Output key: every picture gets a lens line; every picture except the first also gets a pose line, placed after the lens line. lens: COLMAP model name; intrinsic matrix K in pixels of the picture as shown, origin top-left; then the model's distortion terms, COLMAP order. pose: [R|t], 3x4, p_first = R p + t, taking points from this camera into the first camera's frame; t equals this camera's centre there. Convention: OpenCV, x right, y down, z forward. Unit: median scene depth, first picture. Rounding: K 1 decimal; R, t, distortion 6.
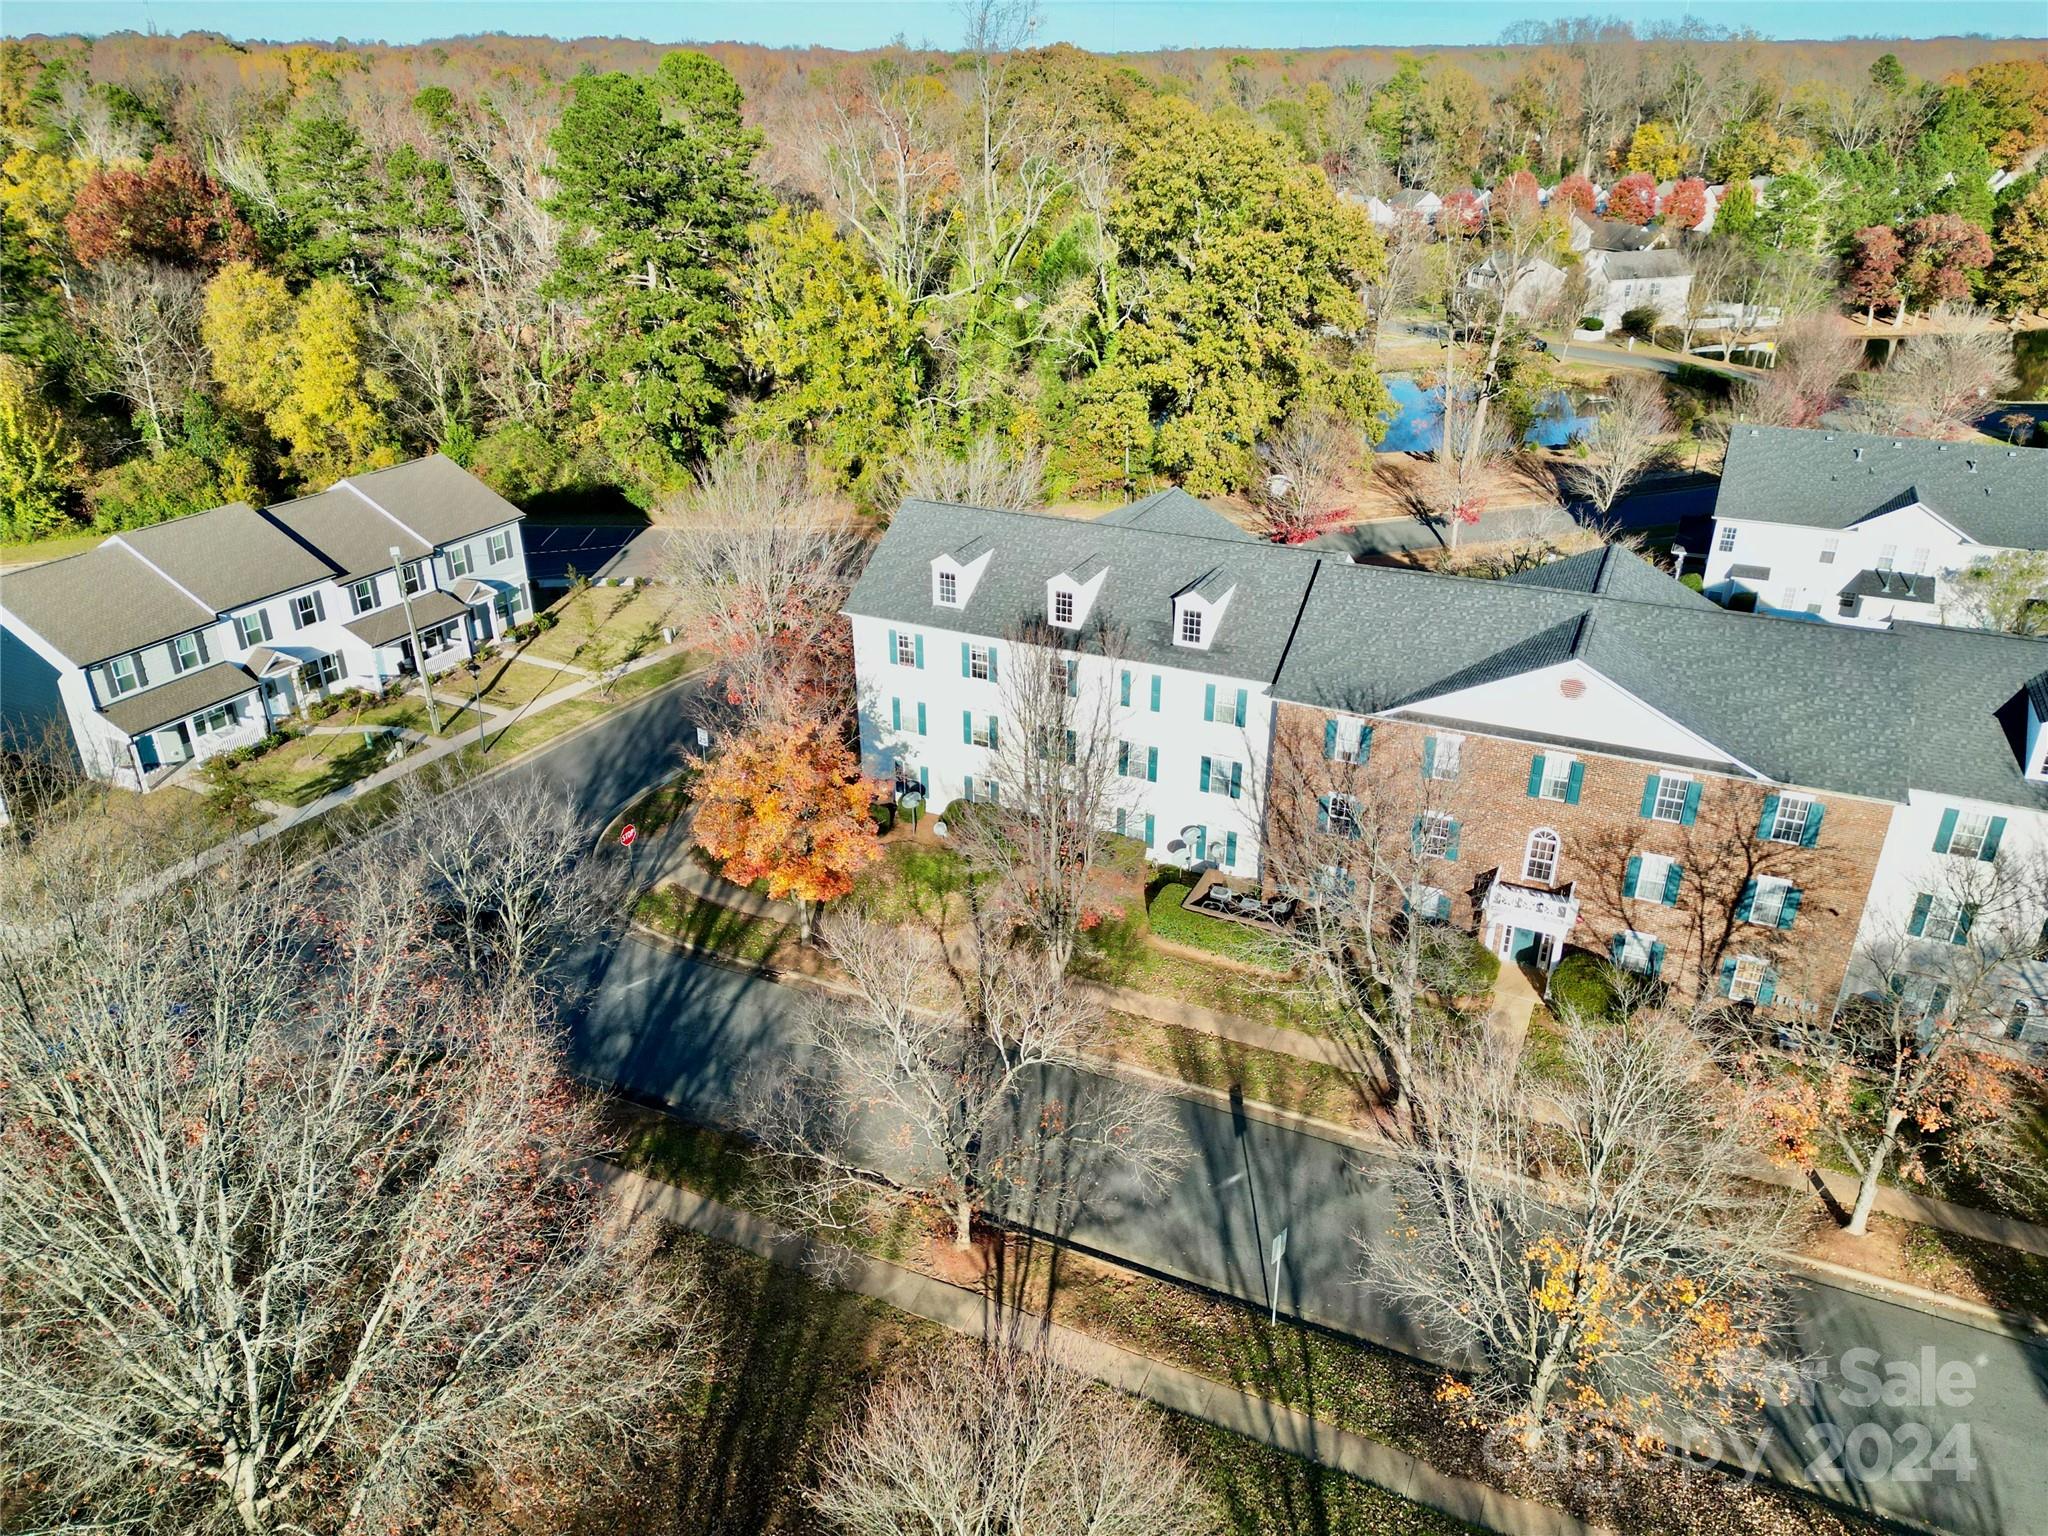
lens RADIAL K [[1427.5, 0, 1024.2], [0, 1427.5, 784.3], [0, 0, 1]] dist [0.036808, -0.001488]
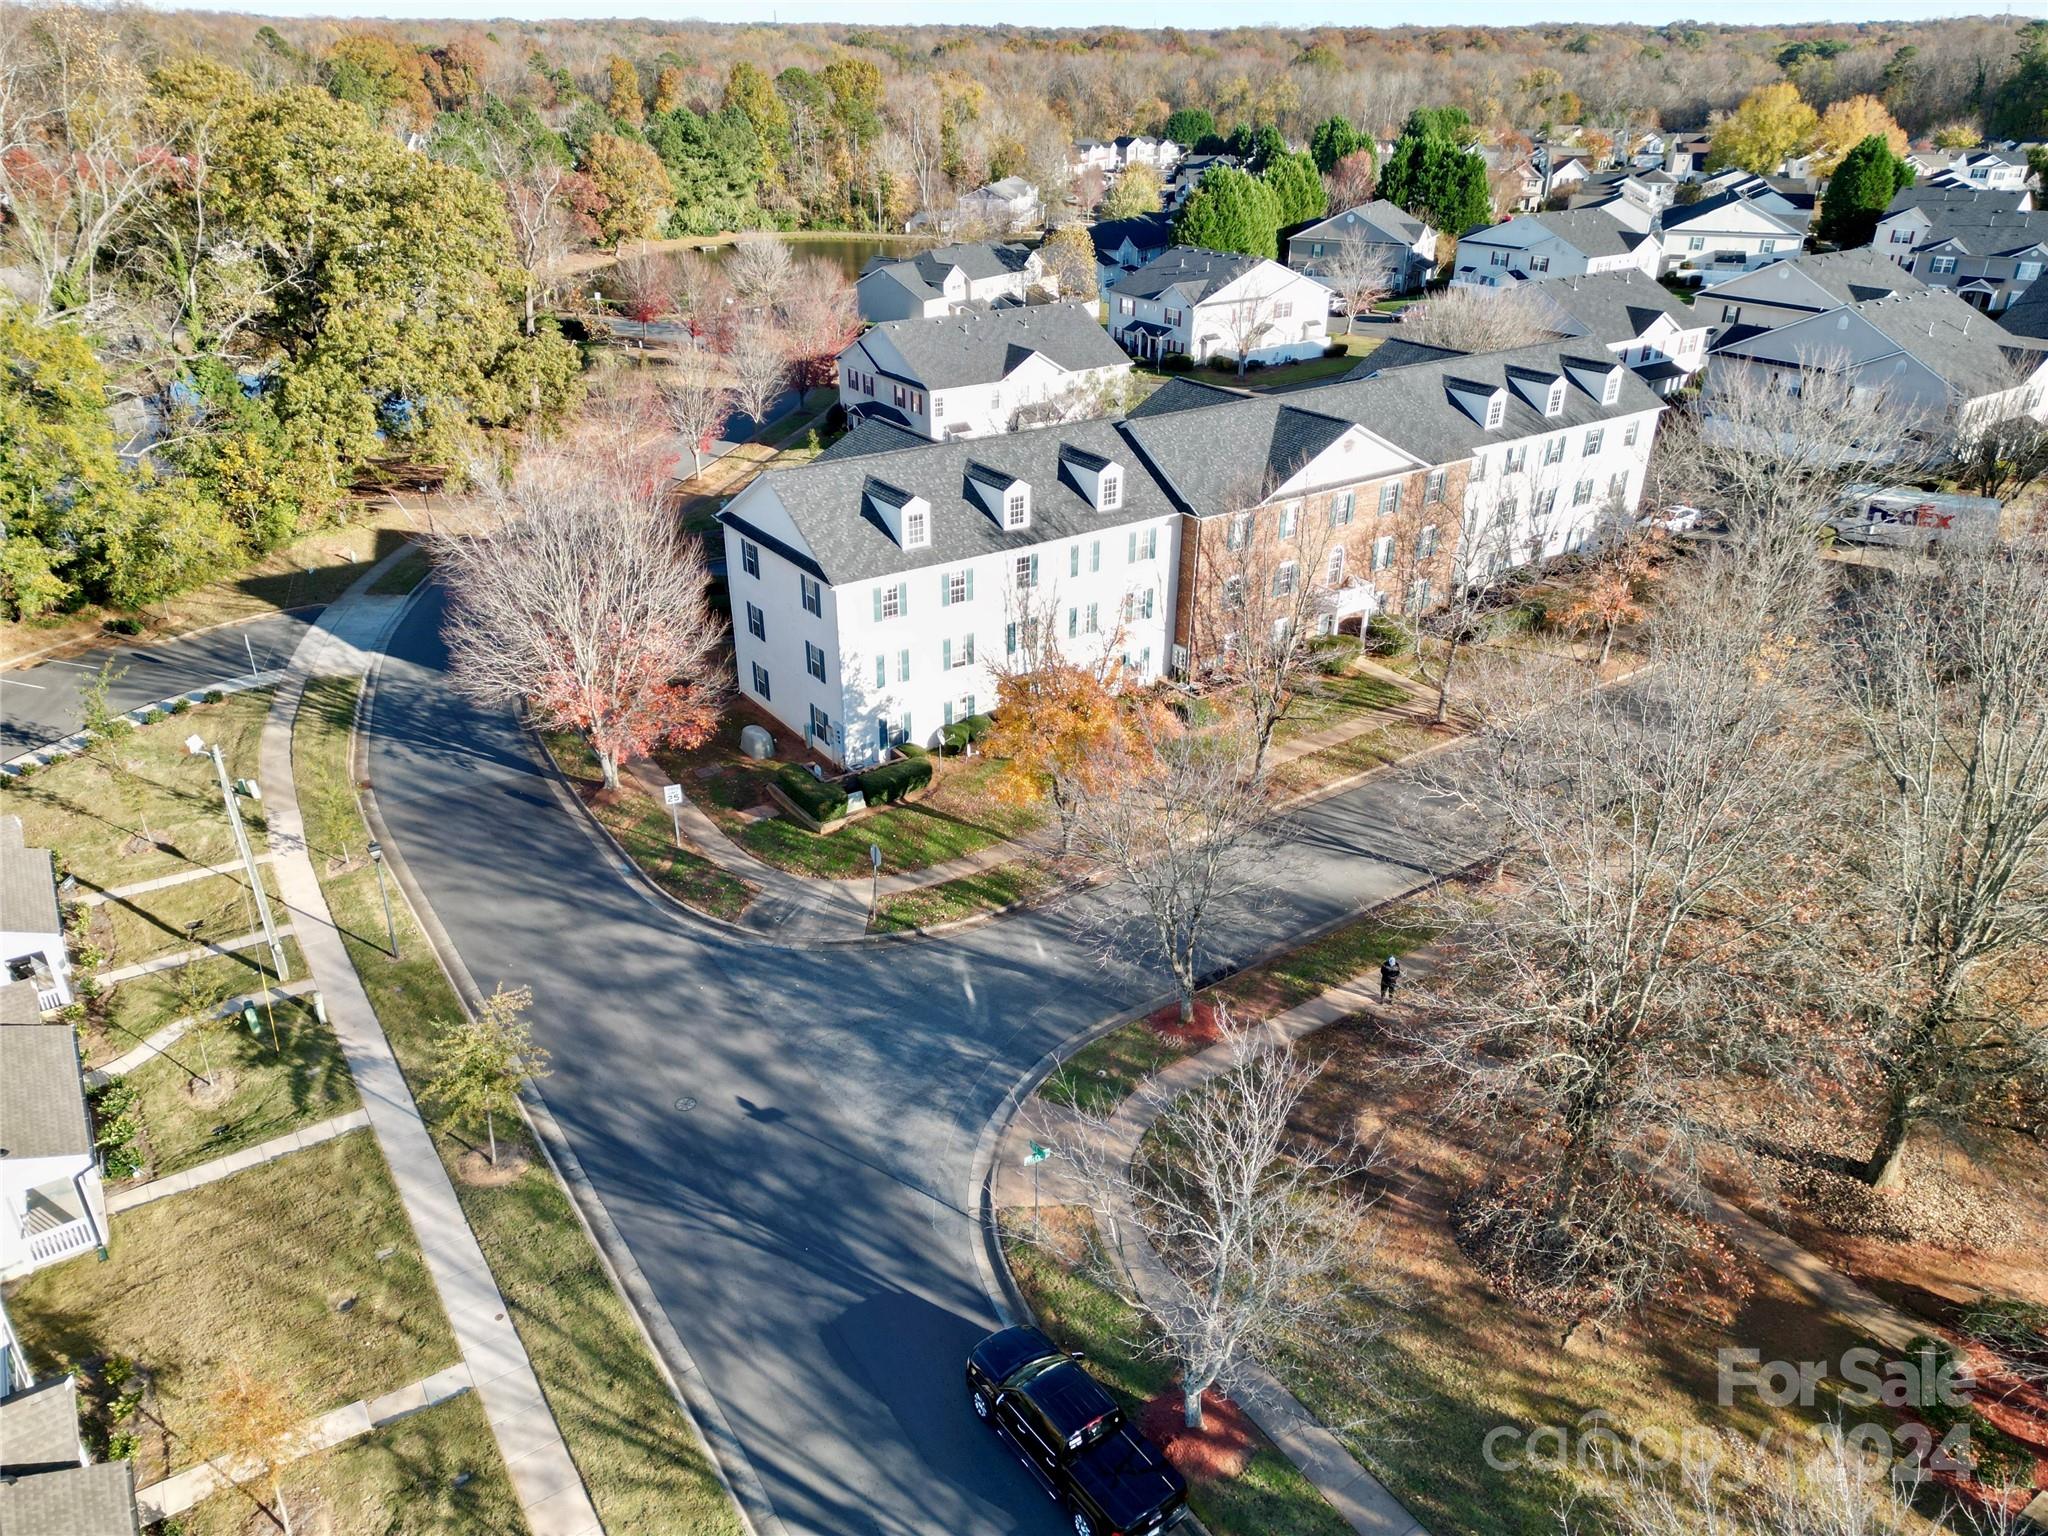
lens RADIAL K [[1427.5, 0, 1031.5], [0, 1427.5, 752.2], [0, 0, 1]] dist [0.036808, -0.001488]
pose [[0.497983, -0.380516, 0.779244, -0.930071], [0.383348, 0.902616, 0.195778, -0.168856], [-0.777854, 0.201228, 0.595357, 0.348945]]
